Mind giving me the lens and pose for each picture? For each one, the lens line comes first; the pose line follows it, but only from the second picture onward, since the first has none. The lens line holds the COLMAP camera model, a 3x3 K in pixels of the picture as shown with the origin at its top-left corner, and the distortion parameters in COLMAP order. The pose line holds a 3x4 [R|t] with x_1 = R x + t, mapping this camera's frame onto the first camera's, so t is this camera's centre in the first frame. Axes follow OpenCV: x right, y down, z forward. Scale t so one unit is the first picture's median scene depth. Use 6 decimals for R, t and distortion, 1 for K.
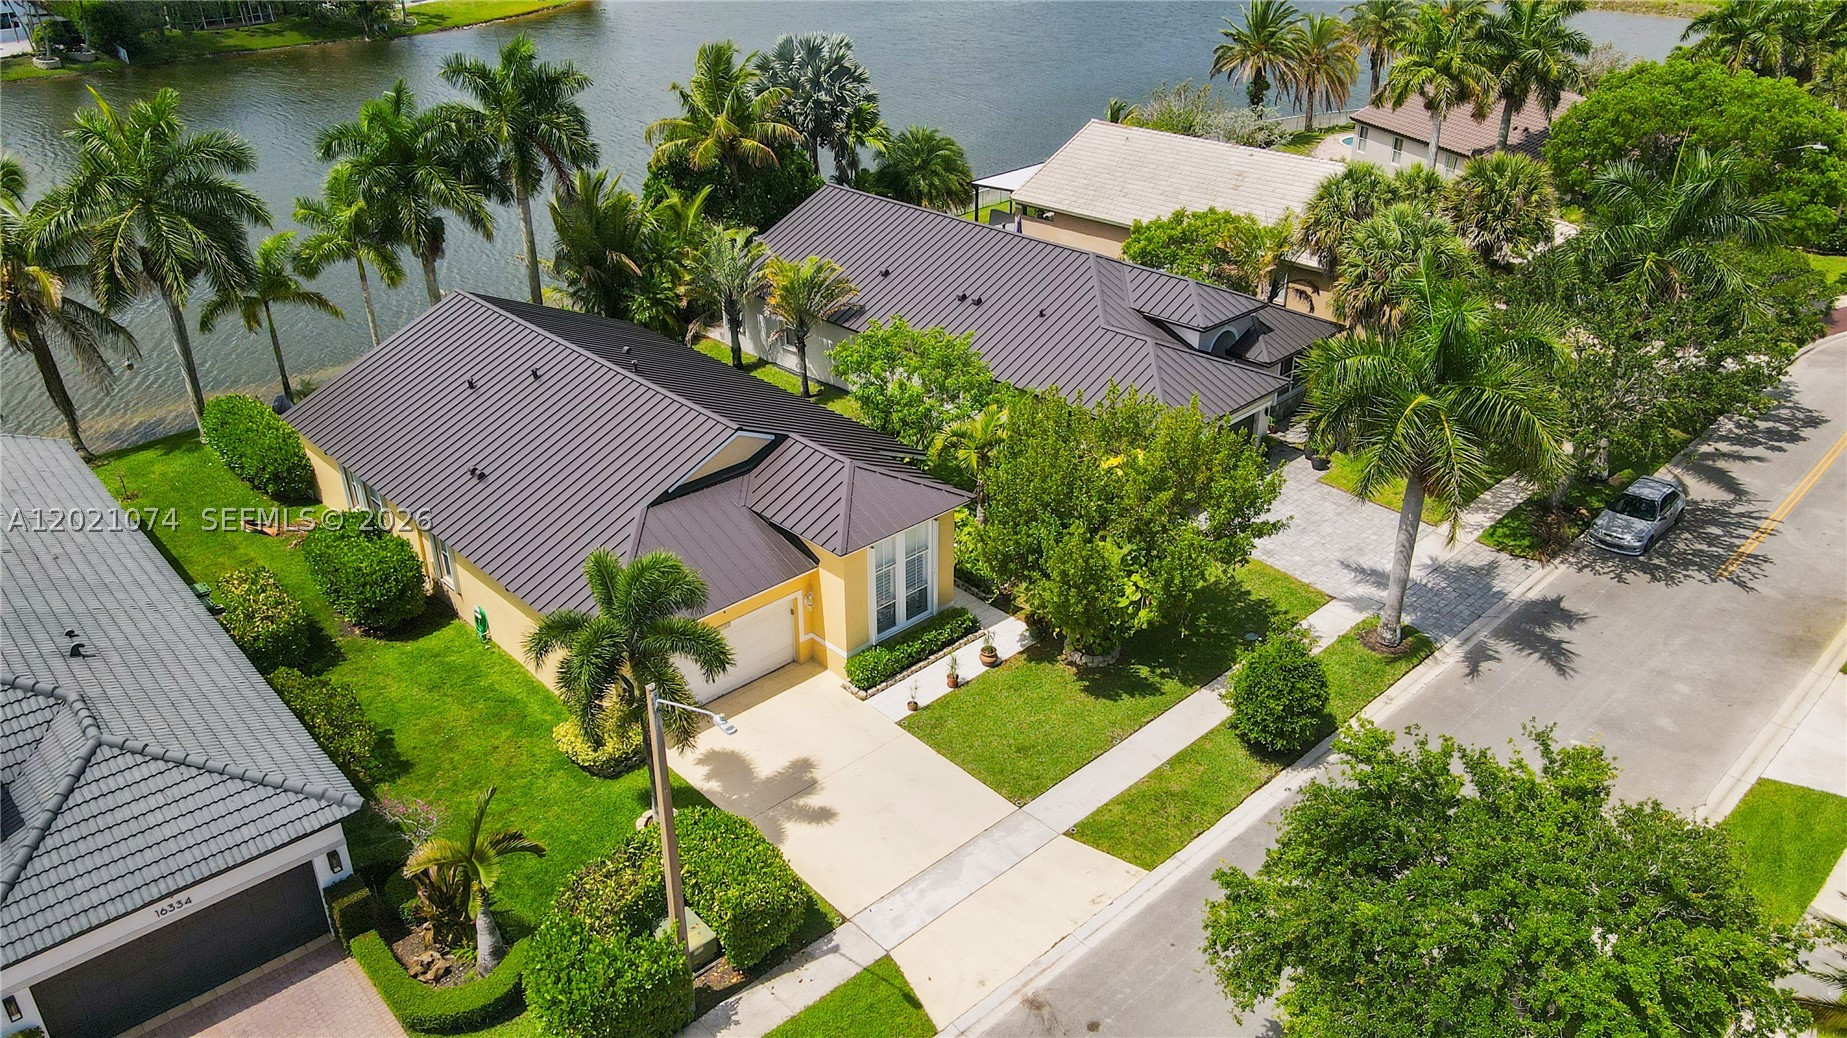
lens RADIAL K [[1381.5, 0, 931.0], [0, 1381.5, 508.2], [0, 0, 1]] dist [0.016093, 0.009534]
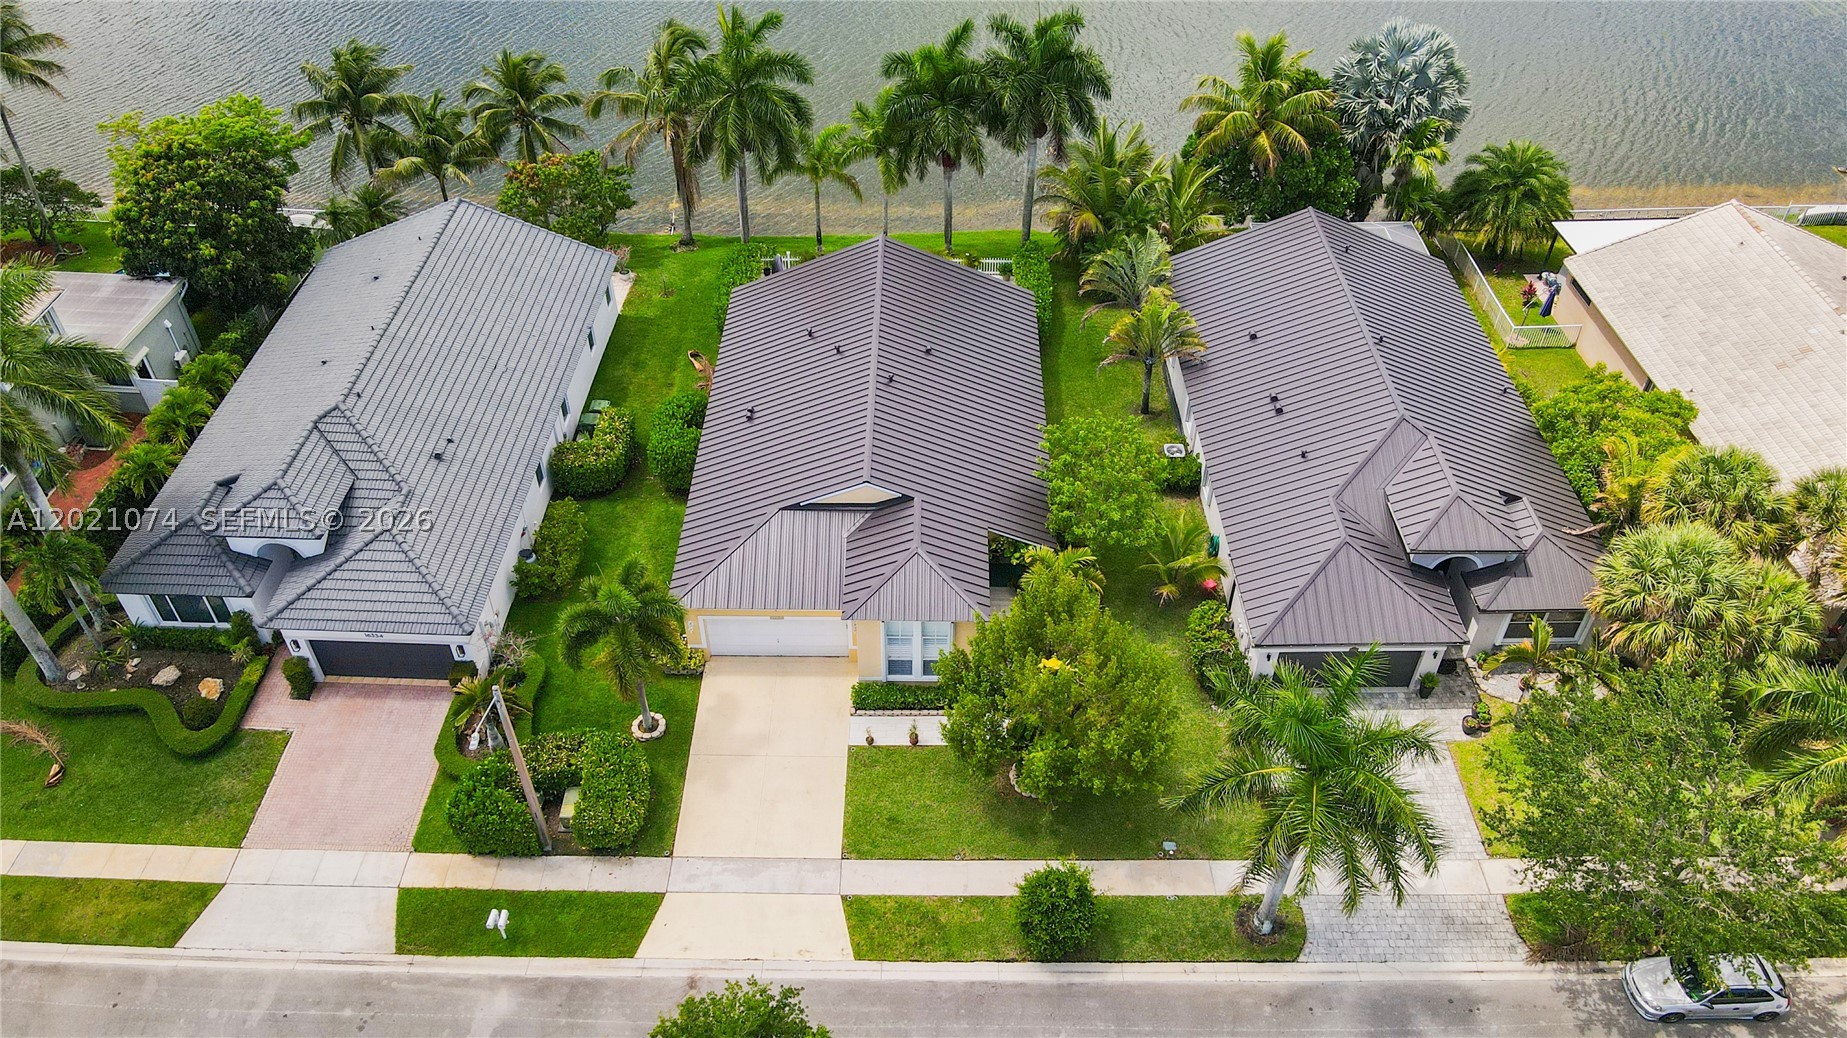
lens RADIAL K [[1381.5, 0, 928.0], [0, 1381.5, 527.9], [0, 0, 1]] dist [0.016093, 0.009534]
pose [[0.720476, 0.472020, -0.508047, 0.554347], [-0.323304, 0.876743, 0.356085, -0.479433], [0.613506, -0.092297, 0.784278, 0.034699]]
